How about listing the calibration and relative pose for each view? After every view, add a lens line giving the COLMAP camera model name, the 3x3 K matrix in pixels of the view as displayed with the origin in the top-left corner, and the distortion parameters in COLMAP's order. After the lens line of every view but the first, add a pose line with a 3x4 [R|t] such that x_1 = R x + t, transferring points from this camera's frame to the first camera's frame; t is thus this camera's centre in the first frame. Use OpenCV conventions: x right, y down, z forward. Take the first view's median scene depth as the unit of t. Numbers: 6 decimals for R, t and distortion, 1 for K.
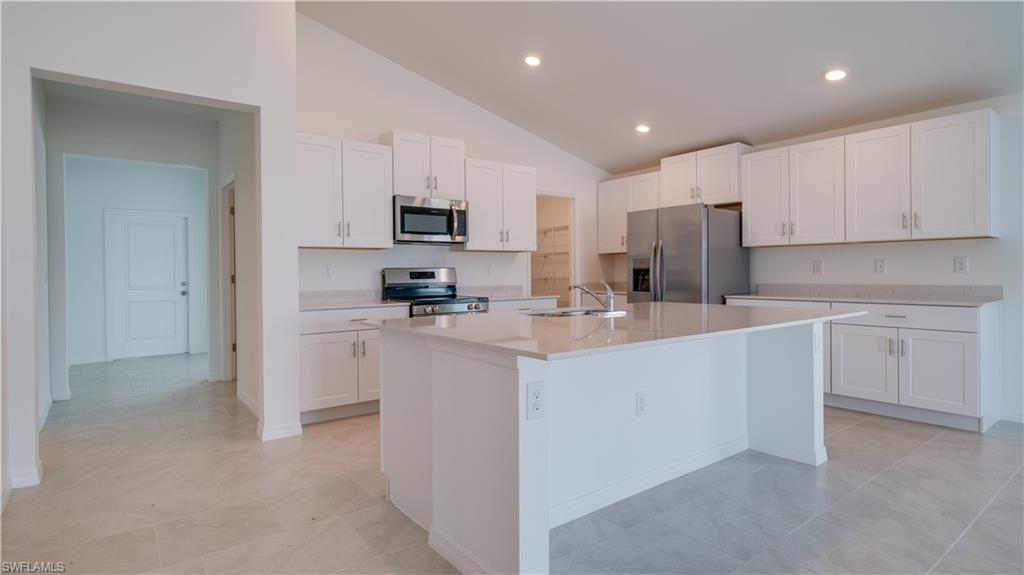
lens RADIAL K [[508.7, 0, 512.0], [0, 508.7, 287.5], [0, 0, 1]] dist [-0.000126, -0.000050]
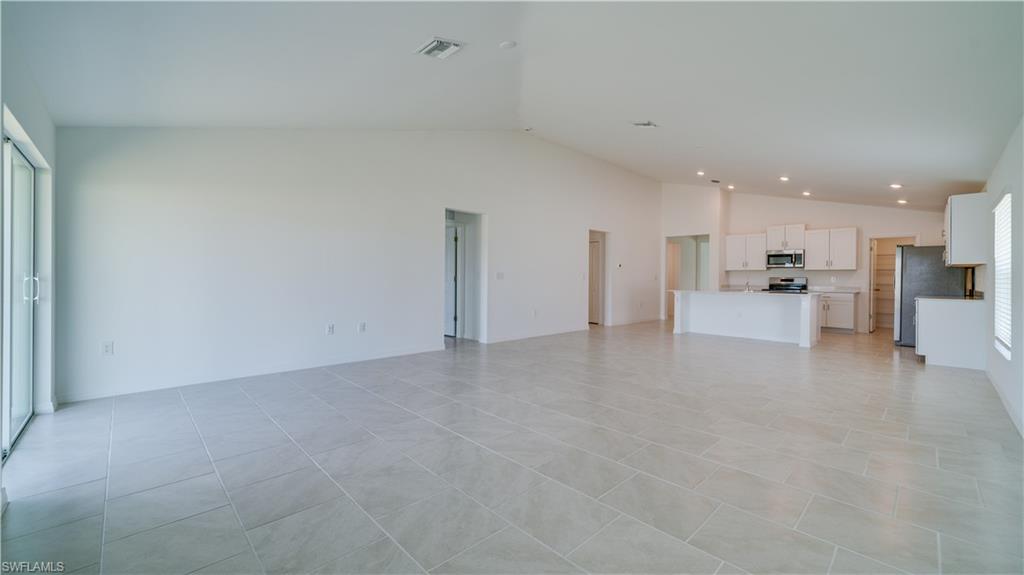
lens RADIAL K [[404.3, 0, 512.0], [0, 404.3, 287.5], [0, 0, 1]] dist [0.000346, 0.000028]
pose [[0.090585, 0.035031, -0.995272, 1.729210], [-0.037833, 0.998781, 0.031711, -0.001580], [0.995170, 0.034781, 0.091800, -0.529281]]
